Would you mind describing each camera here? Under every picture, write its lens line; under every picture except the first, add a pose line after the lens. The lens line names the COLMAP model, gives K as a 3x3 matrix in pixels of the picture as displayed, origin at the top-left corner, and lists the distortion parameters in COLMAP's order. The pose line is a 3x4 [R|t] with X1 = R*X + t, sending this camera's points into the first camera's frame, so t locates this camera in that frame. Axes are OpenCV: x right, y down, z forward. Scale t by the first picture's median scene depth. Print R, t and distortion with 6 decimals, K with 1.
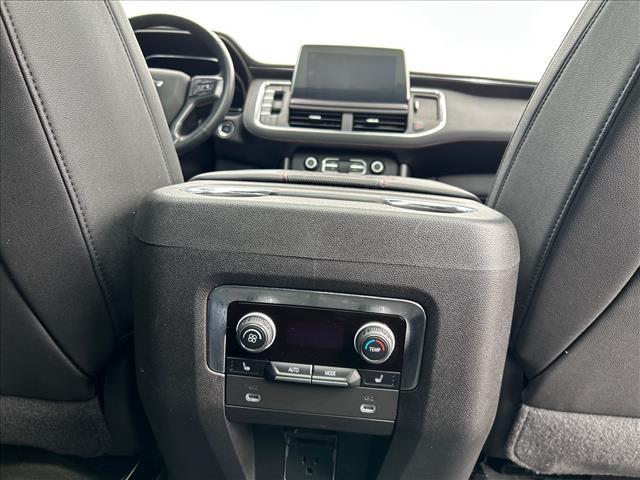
lens RADIAL K [[484.8, 0, 320.0], [0, 484.8, 240.0], [0, 0, 1]] dist [-0.005837, -0.003992]
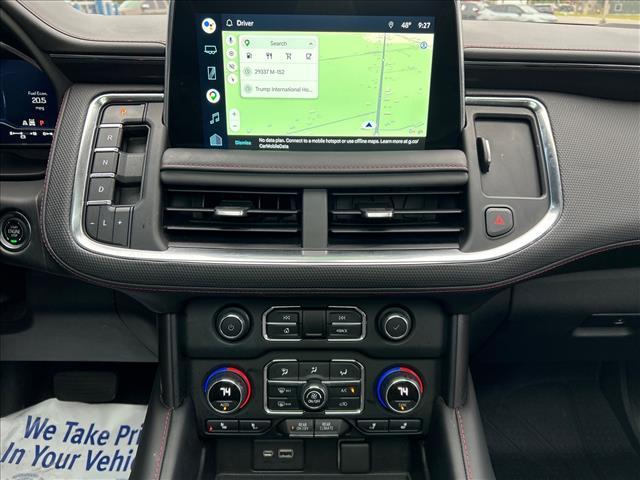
lens RADIAL K [[484.8, 0, 320.0], [0, 484.8, 240.0], [0, 0, 1]] dist [-0.005837, -0.003992]
pose [[0.995096, -0.076949, 0.062150, 0.033797], [0.058623, 0.964892, 0.256019, -0.318585], [-0.079668, -0.251120, 0.964672, 0.613054]]
